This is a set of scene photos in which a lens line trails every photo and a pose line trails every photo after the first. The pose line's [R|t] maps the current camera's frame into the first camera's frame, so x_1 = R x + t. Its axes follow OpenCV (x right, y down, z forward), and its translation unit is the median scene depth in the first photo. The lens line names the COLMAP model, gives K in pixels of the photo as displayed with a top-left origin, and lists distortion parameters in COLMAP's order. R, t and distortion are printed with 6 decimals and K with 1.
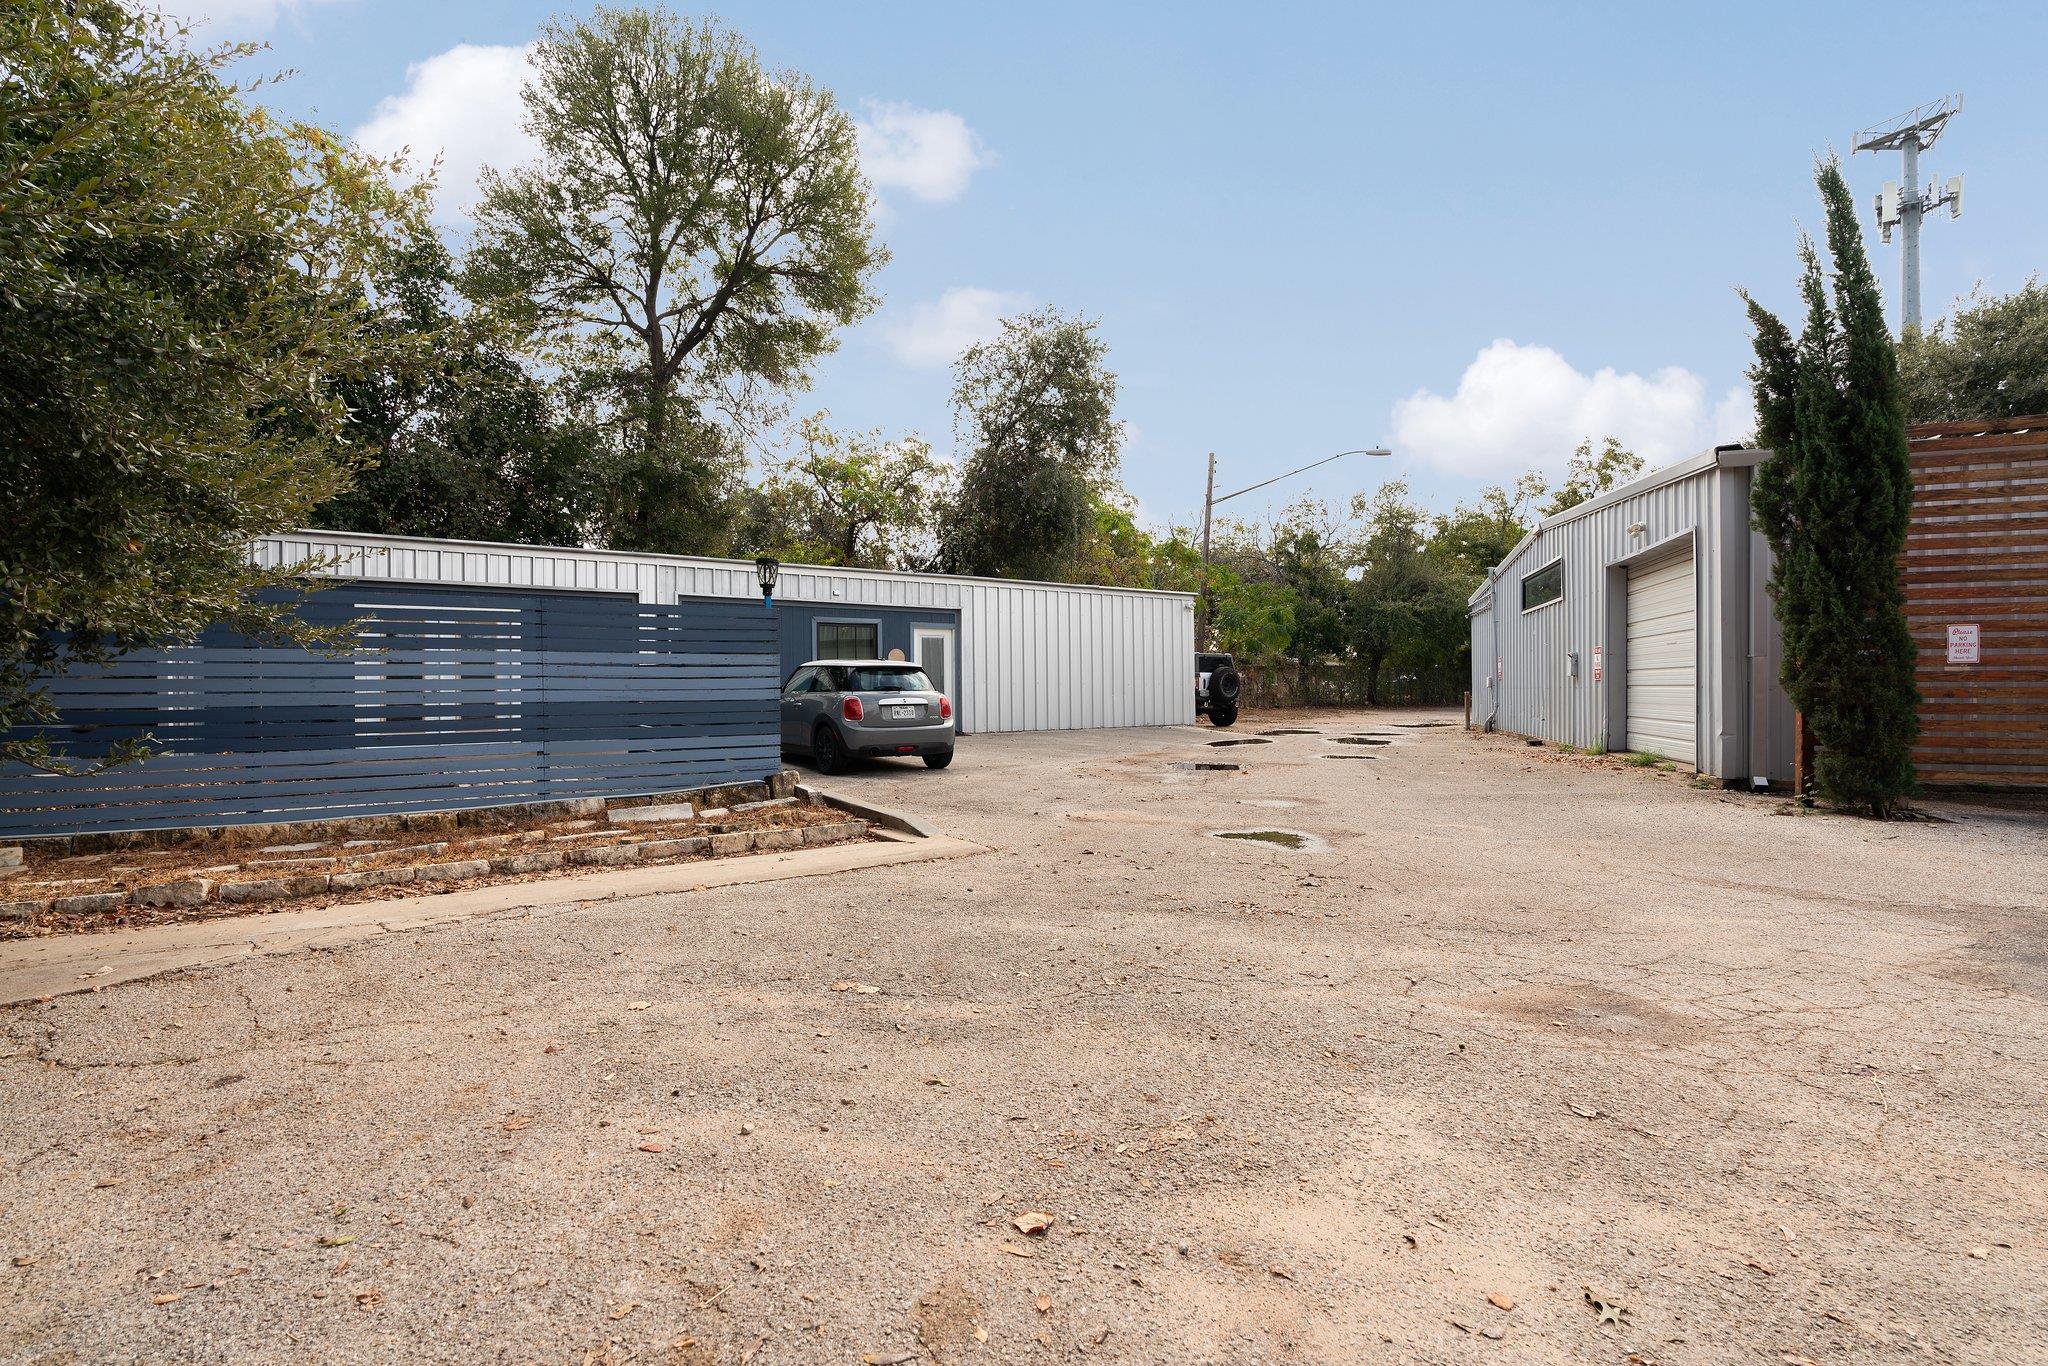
lens RADIAL K [[923.0, 0, 1002.2], [0, 923.0, 681.9], [0, 0, 1]] dist [-0.003738, 0.000242]
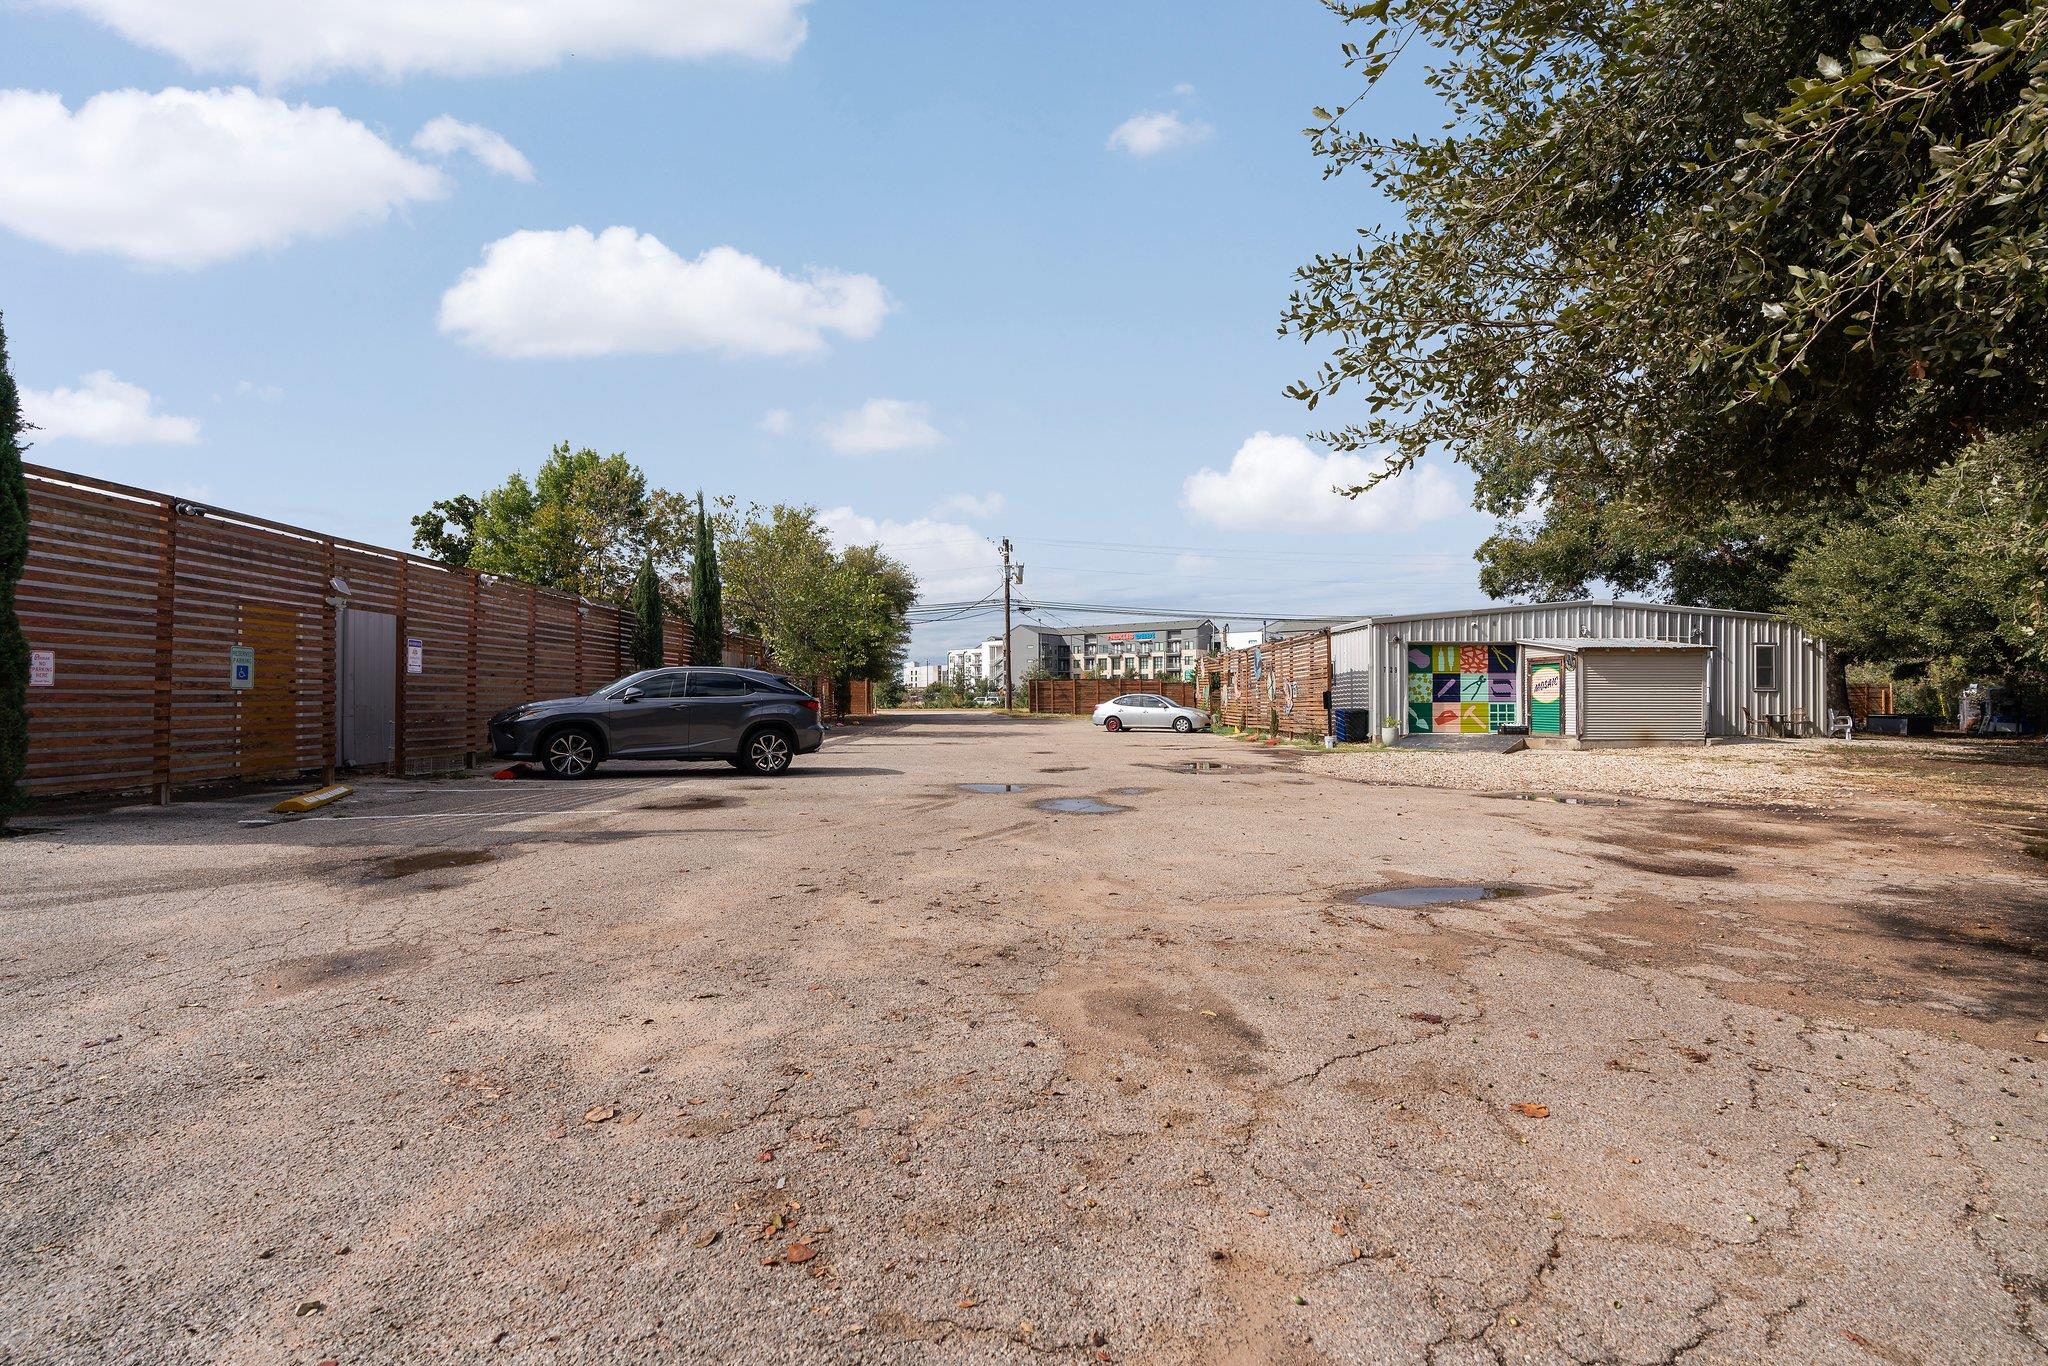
lens RADIAL K [[926.8, 0, 1036.1], [0, 926.8, 688.7], [0, 0, 1]] dist [-0.000464, 0.000073]
pose [[-0.316542, 0.016310, 0.948438, -0.319748], [-0.001031, 0.999846, -0.017538, 0.000993], [-0.948578, -0.006530, -0.316476, 0.187608]]
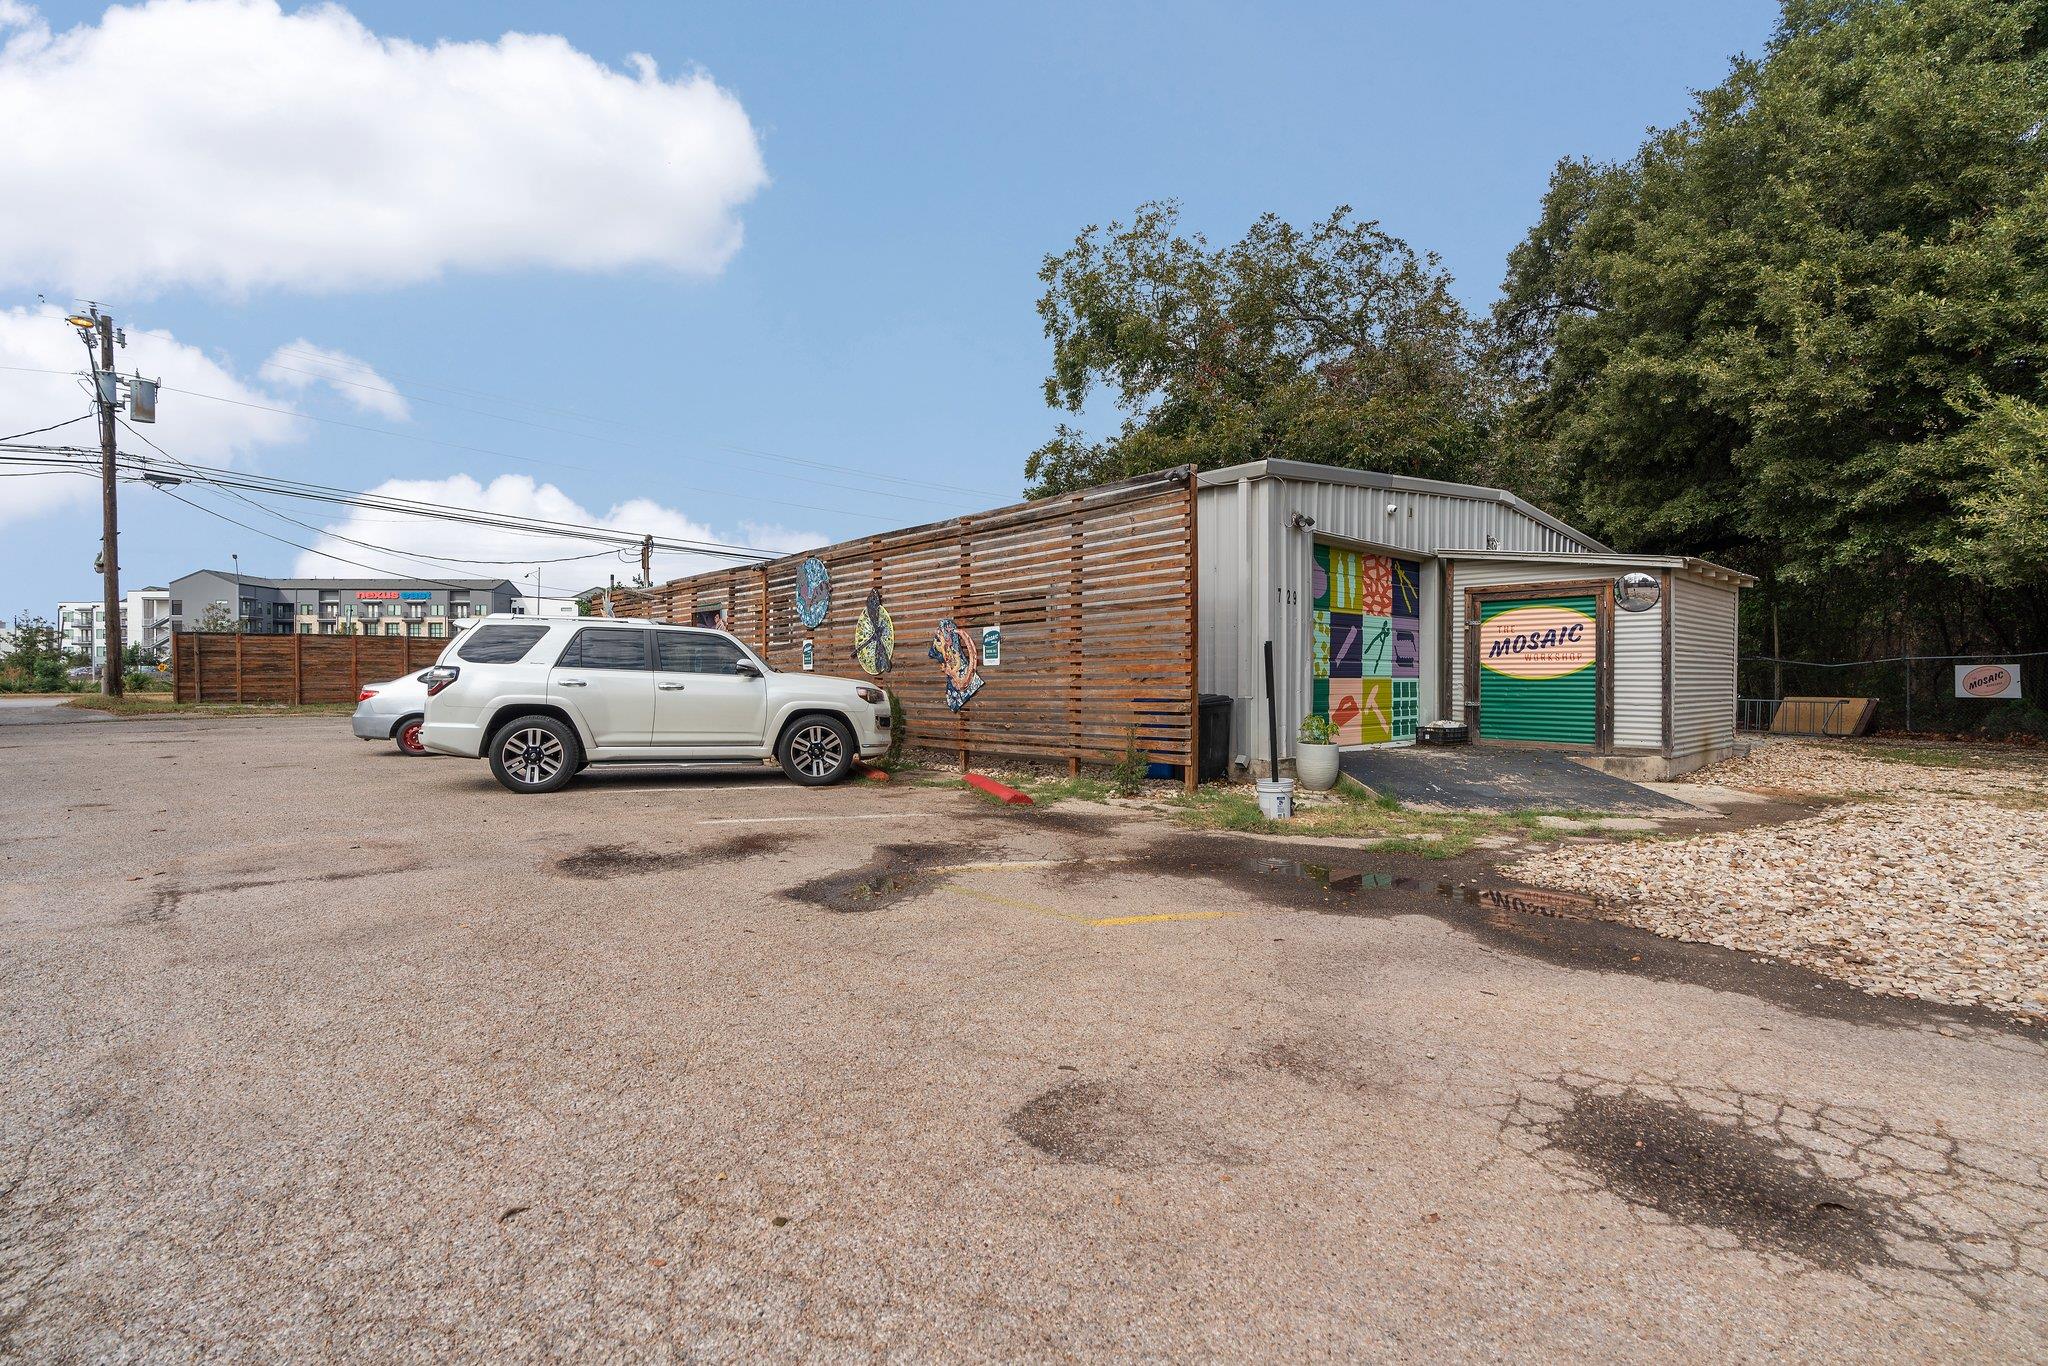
lens RADIAL K [[915.9, 0, 1024.0], [0, 915.9, 683.0], [0, 0, 1]] dist [-0.004697, -0.000147]
pose [[-0.858482, 0.001361, 0.512842, 1.753030], [0.000656, 0.999999, -0.001557, 0.000428], [-0.512843, -0.001000, -0.858482, -0.617186]]
